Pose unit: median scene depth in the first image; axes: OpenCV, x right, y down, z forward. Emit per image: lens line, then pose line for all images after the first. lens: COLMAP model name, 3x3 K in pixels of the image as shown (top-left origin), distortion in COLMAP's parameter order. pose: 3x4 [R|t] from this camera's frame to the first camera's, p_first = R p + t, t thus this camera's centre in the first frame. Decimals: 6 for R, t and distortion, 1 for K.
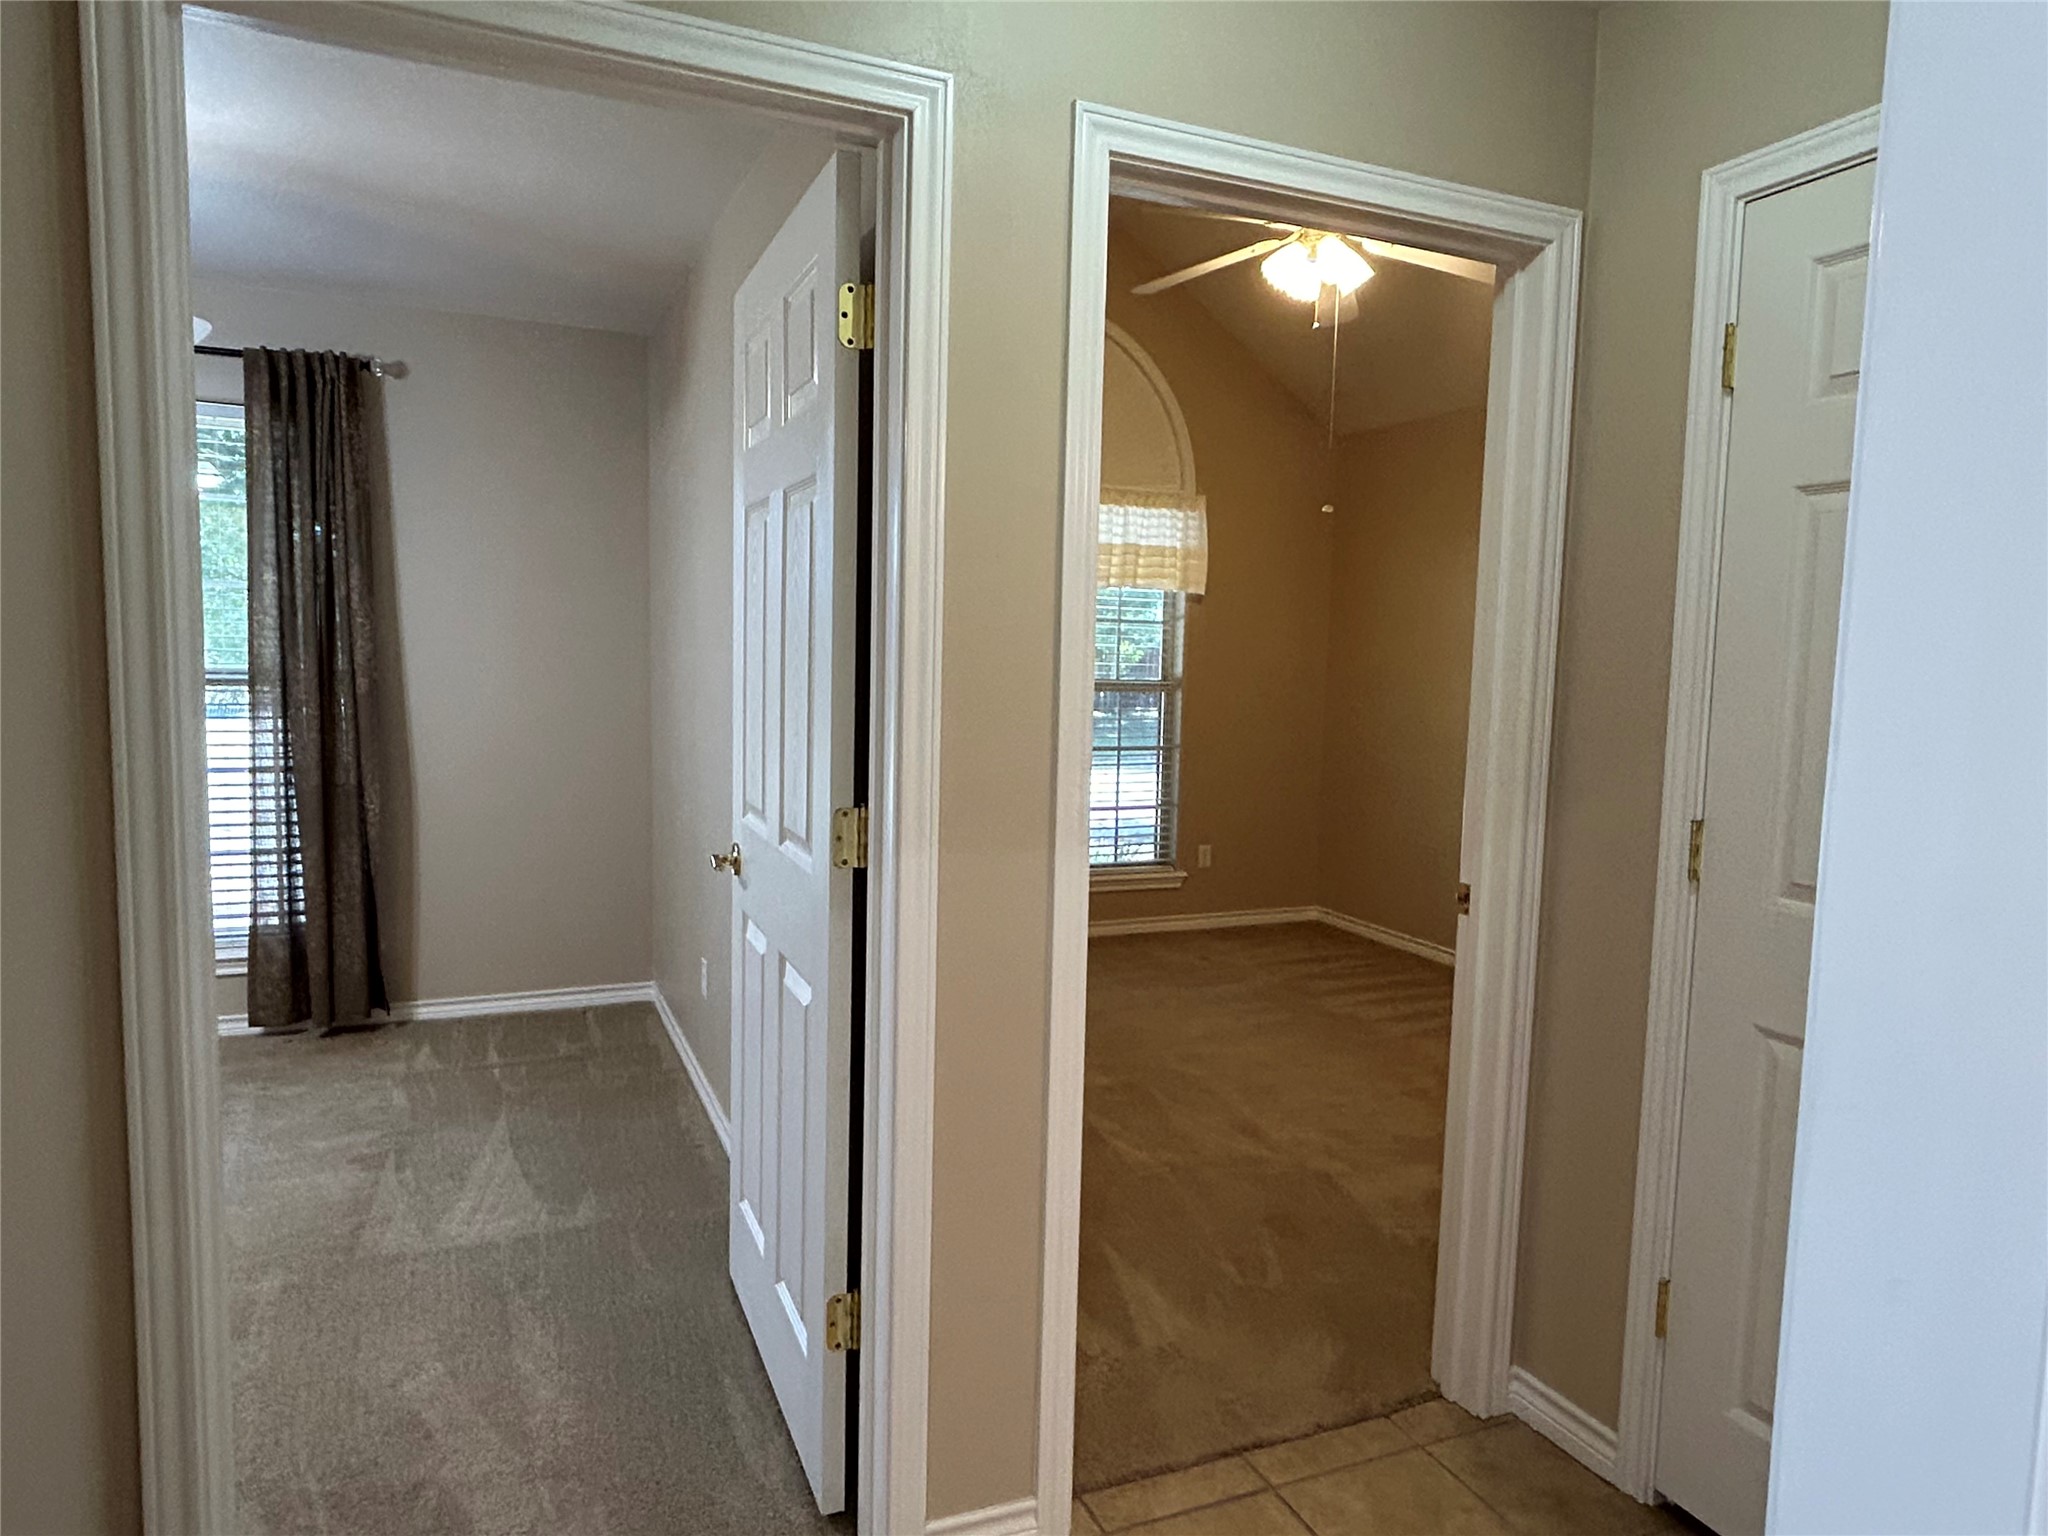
lens RADIAL K [[1253.2, 0, 1018.7], [0, 1253.2, 768.0], [0, 0, 1]] dist [-0.006217, -0.000685]
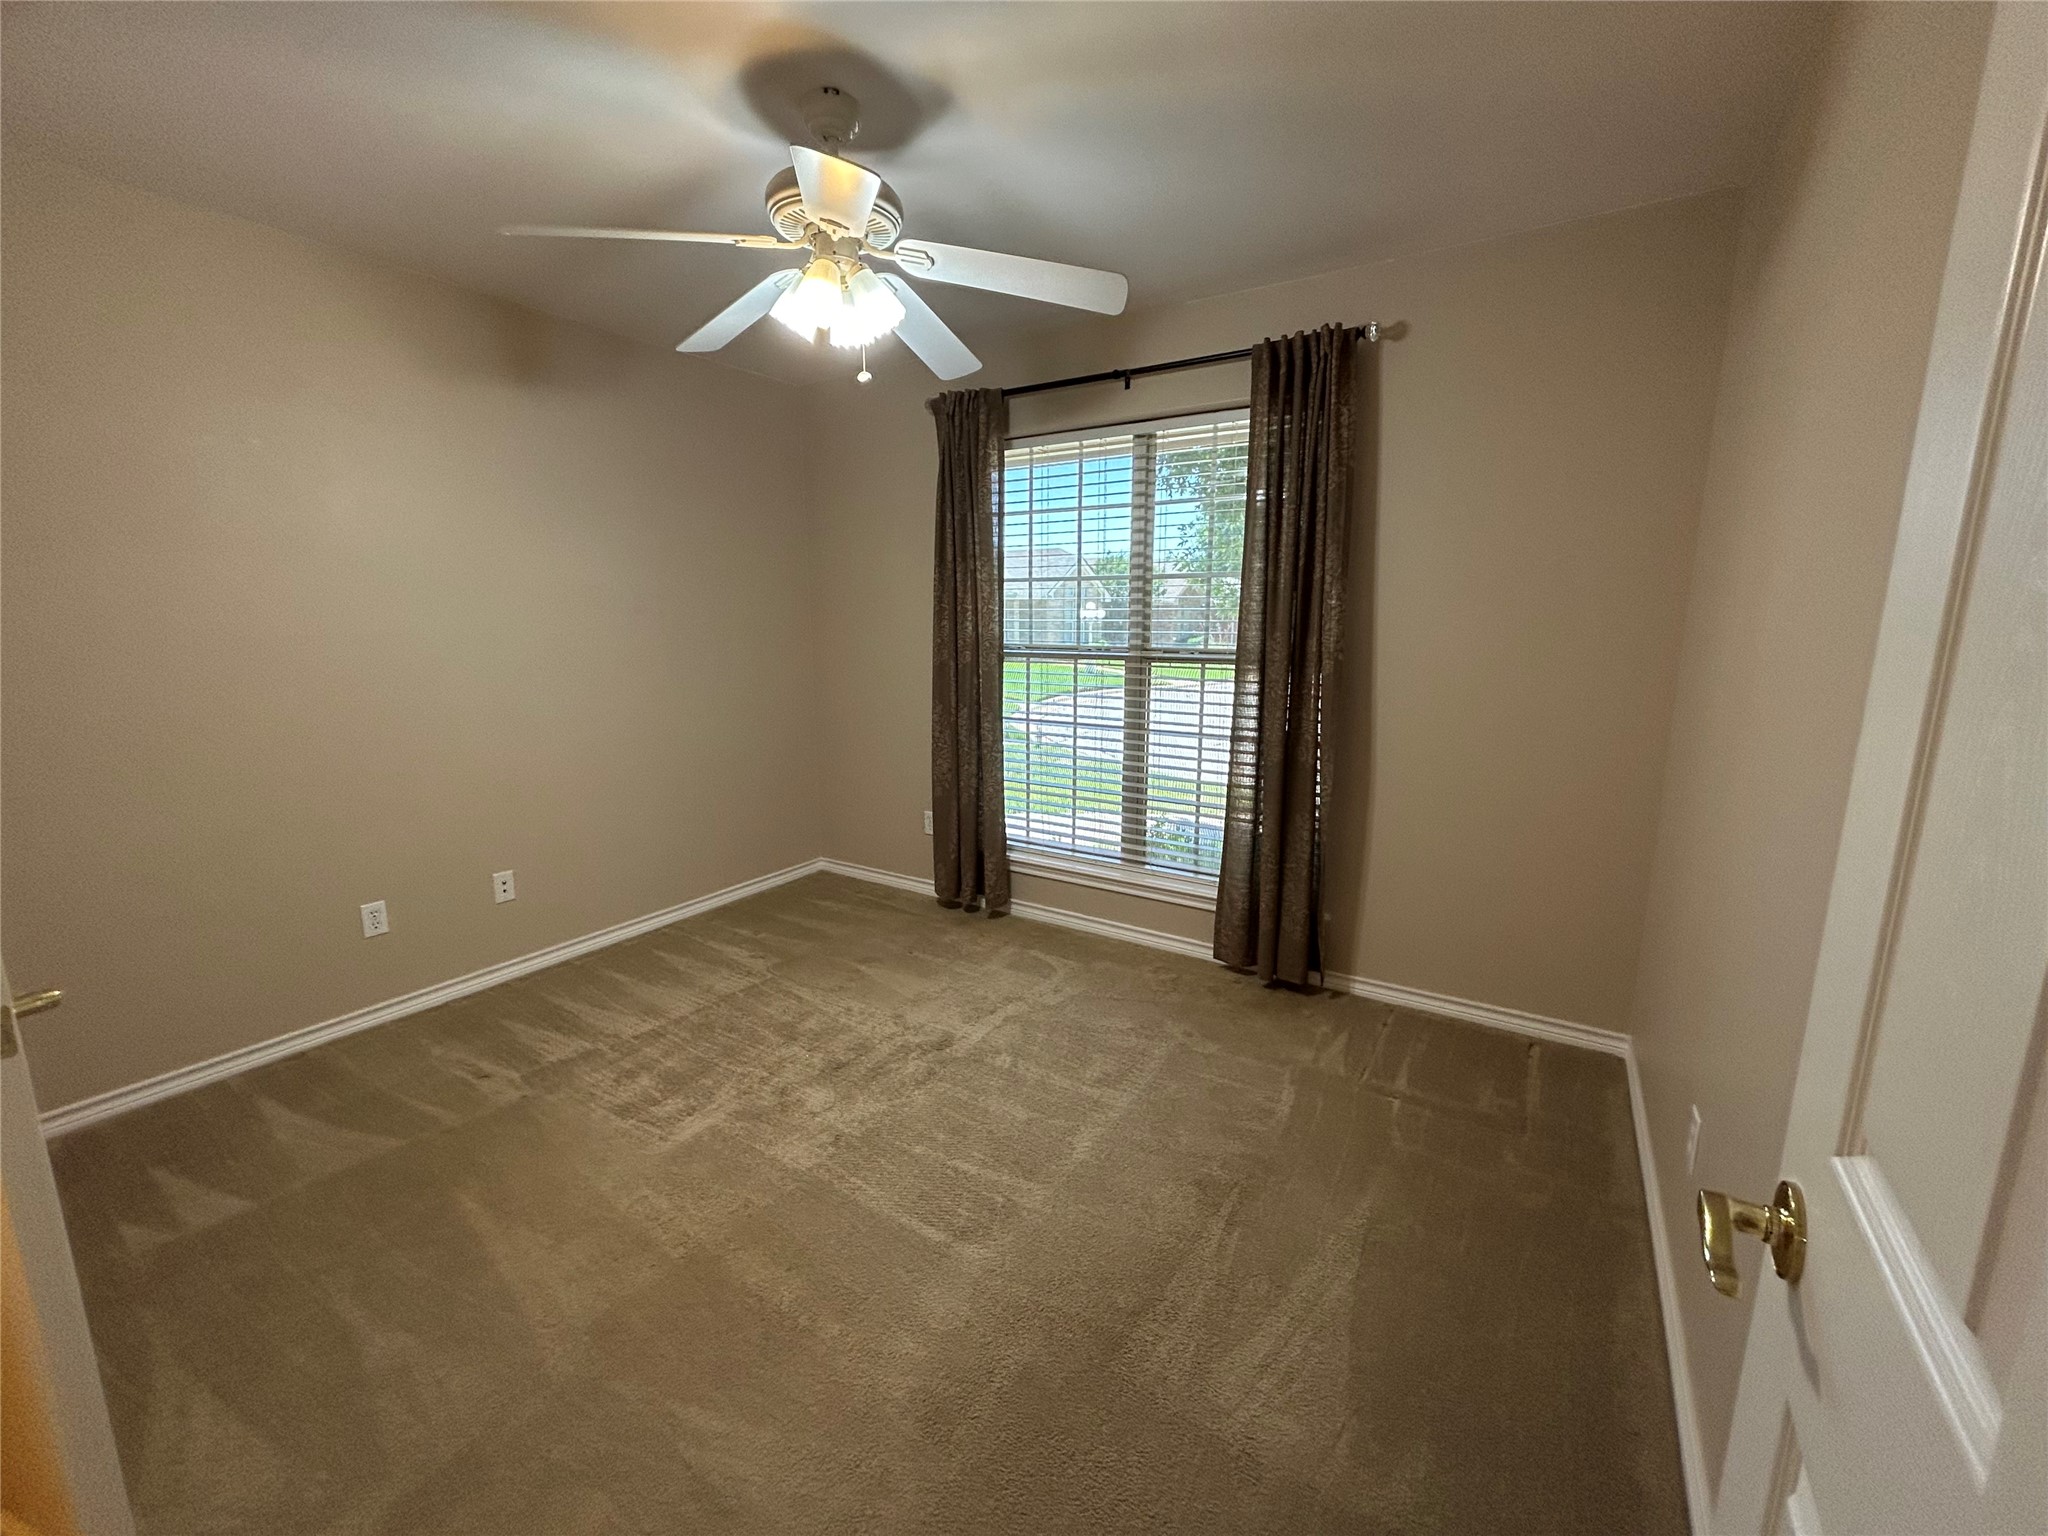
lens RADIAL K [[823.3, 0, 1017.2], [0, 823.3, 768.1], [0, 0, 1]] dist [-0.002920, 0.000159]
pose [[0.551532, 0.124166, -0.824861, -0.082254], [-0.058900, 0.992188, 0.109971, -0.034217], [0.832072, -0.012068, 0.554537, 0.333281]]
